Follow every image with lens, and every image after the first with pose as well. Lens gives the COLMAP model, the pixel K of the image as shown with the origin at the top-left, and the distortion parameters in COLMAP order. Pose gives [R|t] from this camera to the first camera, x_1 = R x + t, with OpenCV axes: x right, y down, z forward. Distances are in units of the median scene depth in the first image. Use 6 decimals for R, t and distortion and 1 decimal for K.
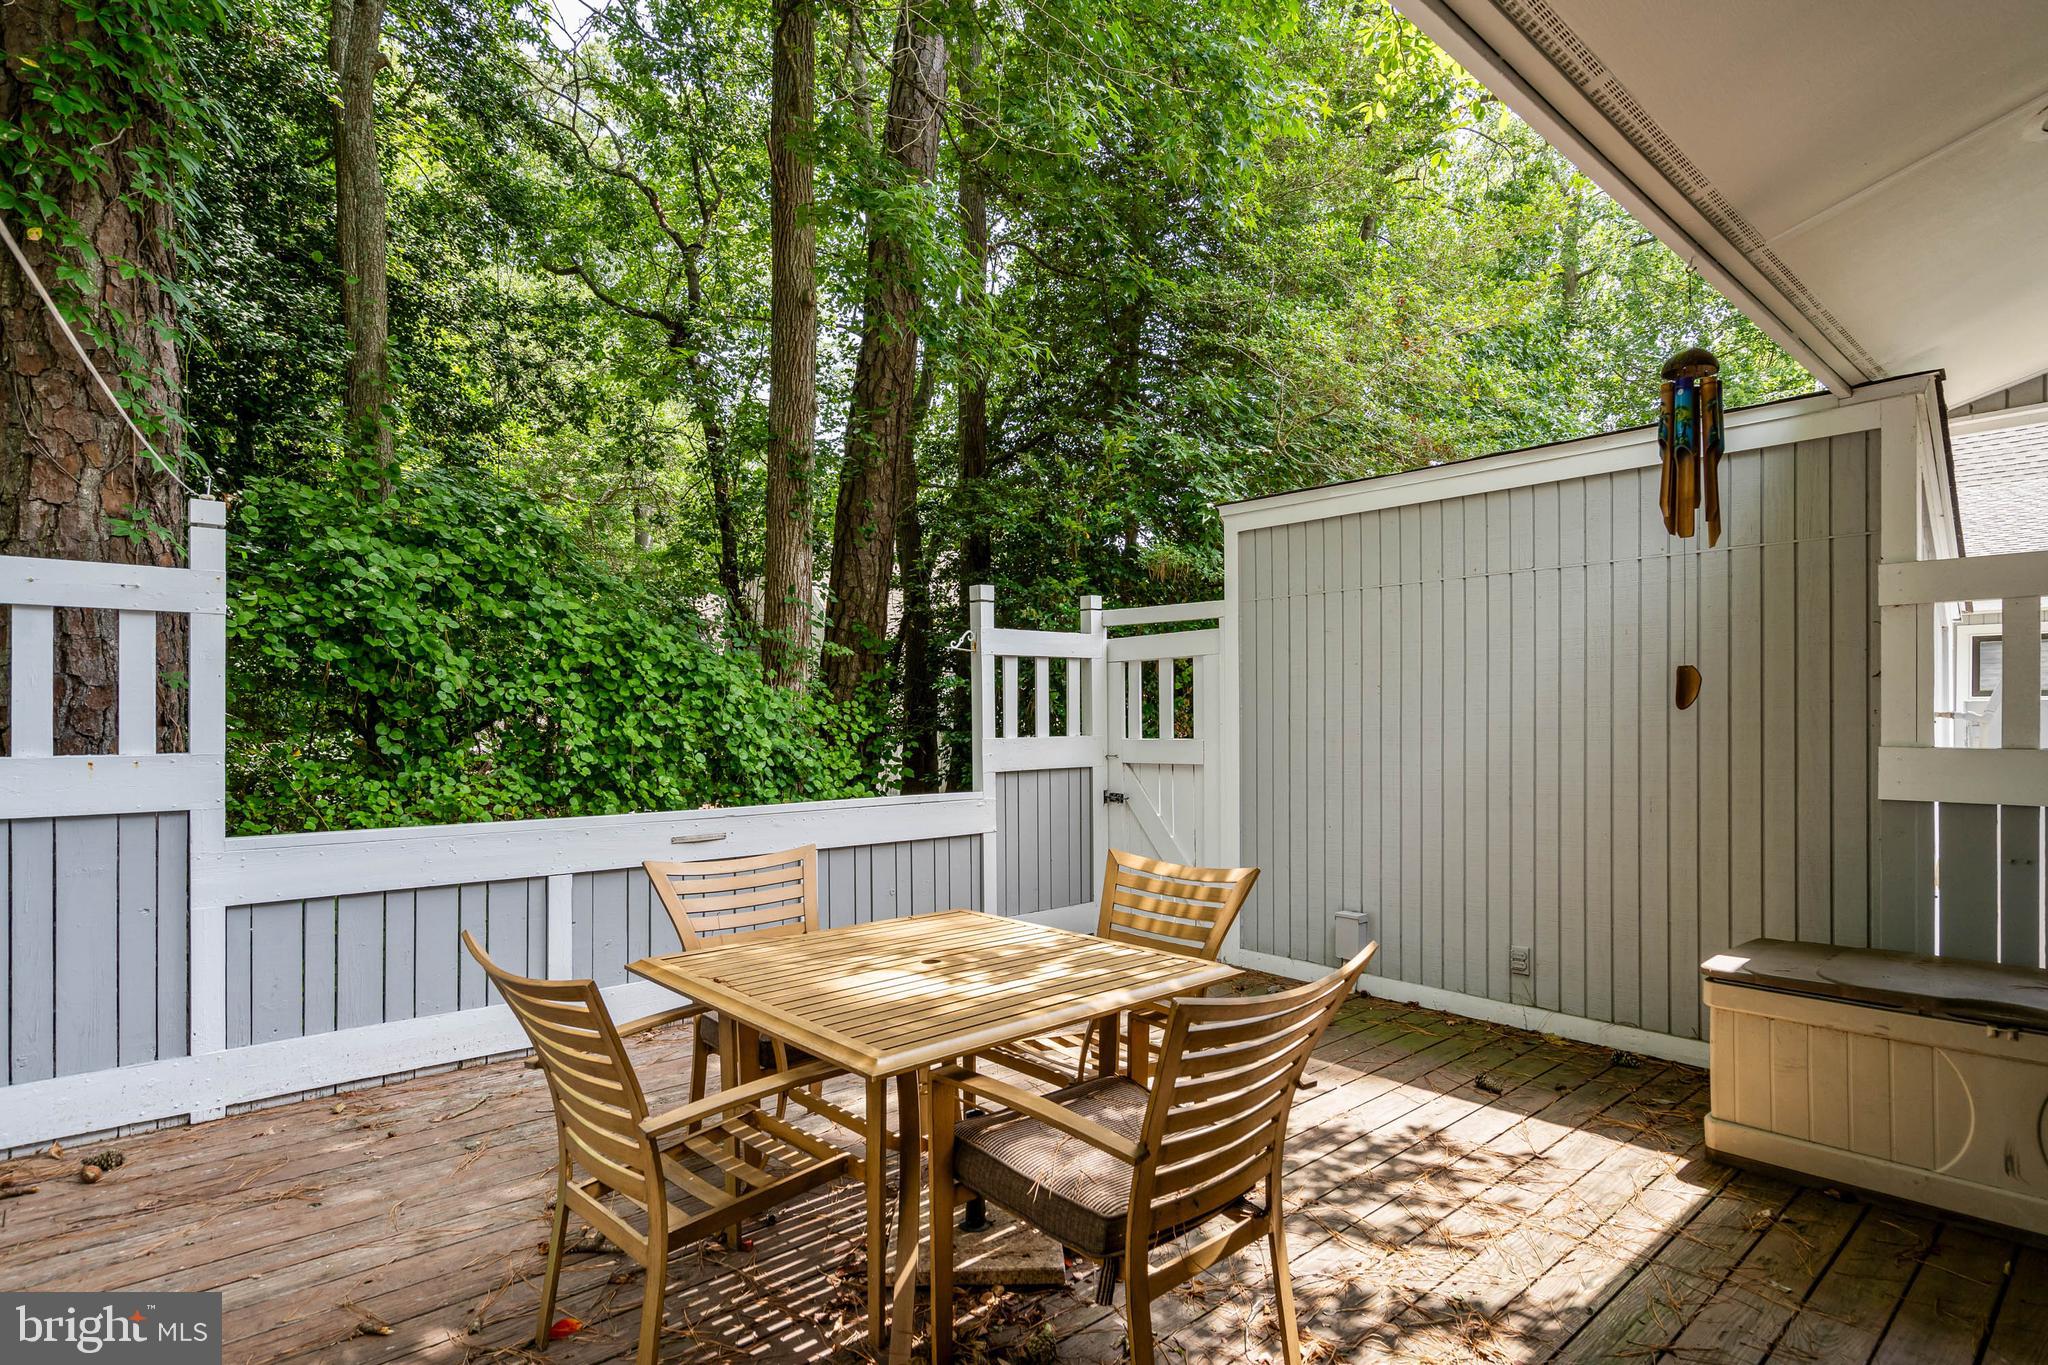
lens RADIAL K [[1047.7, 0, 1024.0], [0, 1047.7, 682.5], [0, 0, 1]] dist [0.020878, -0.000007]
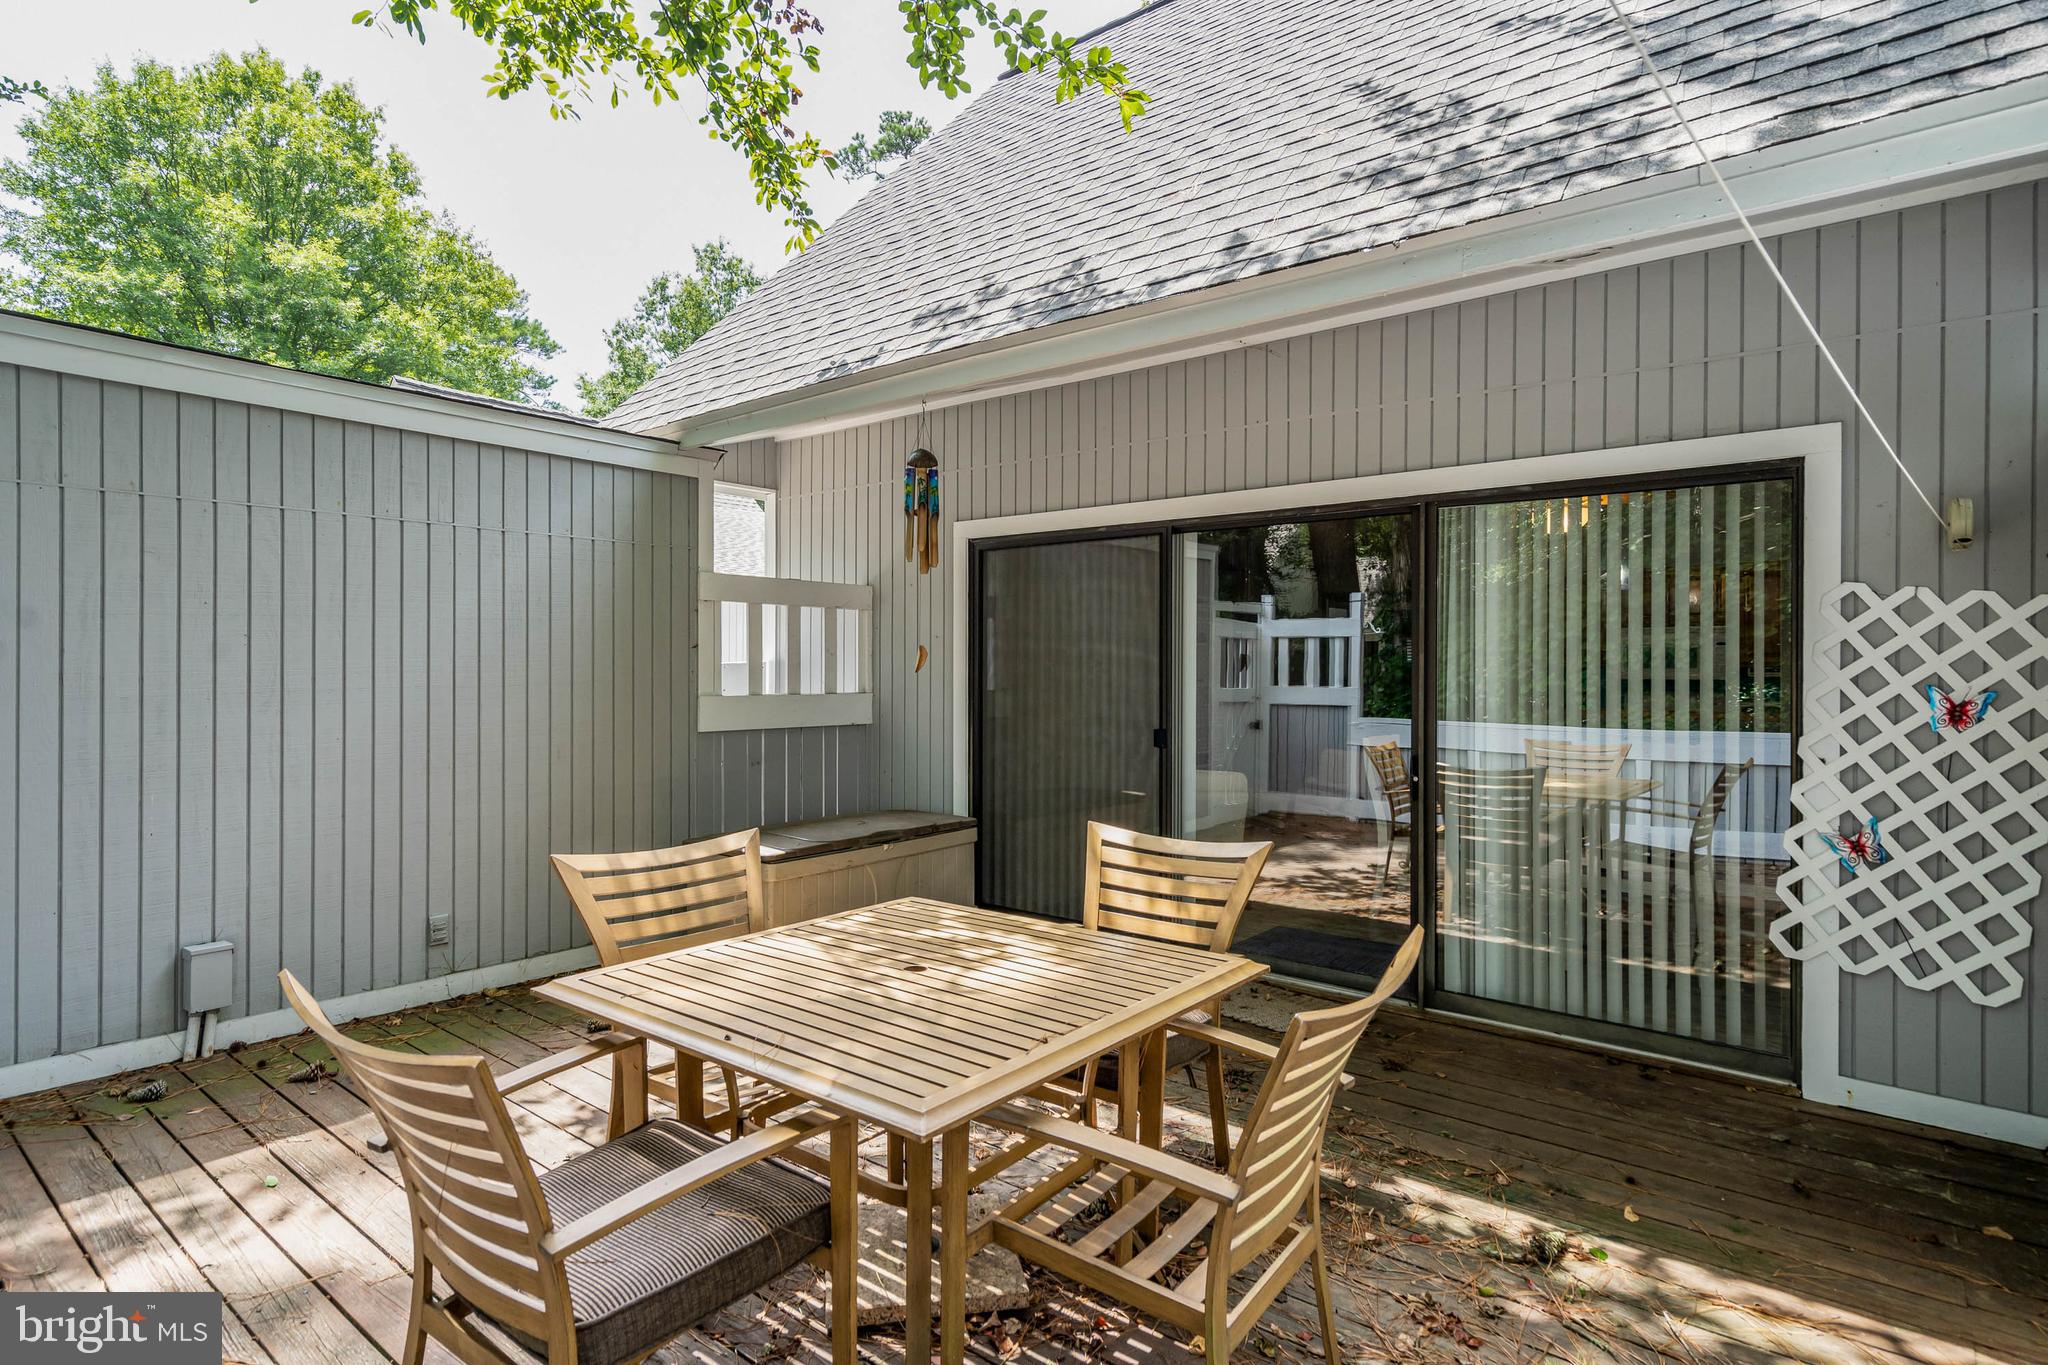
lens RADIAL K [[1047.7, 0, 1024.0], [0, 1047.7, 682.5], [0, 0, 1]] dist [0.020878, -0.000007]
pose [[-0.156826, -0.005954, 0.987608, -0.710796], [-0.031856, 0.999492, 0.000967, 0.027987], [-0.987112, -0.031310, -0.156936, 0.813756]]
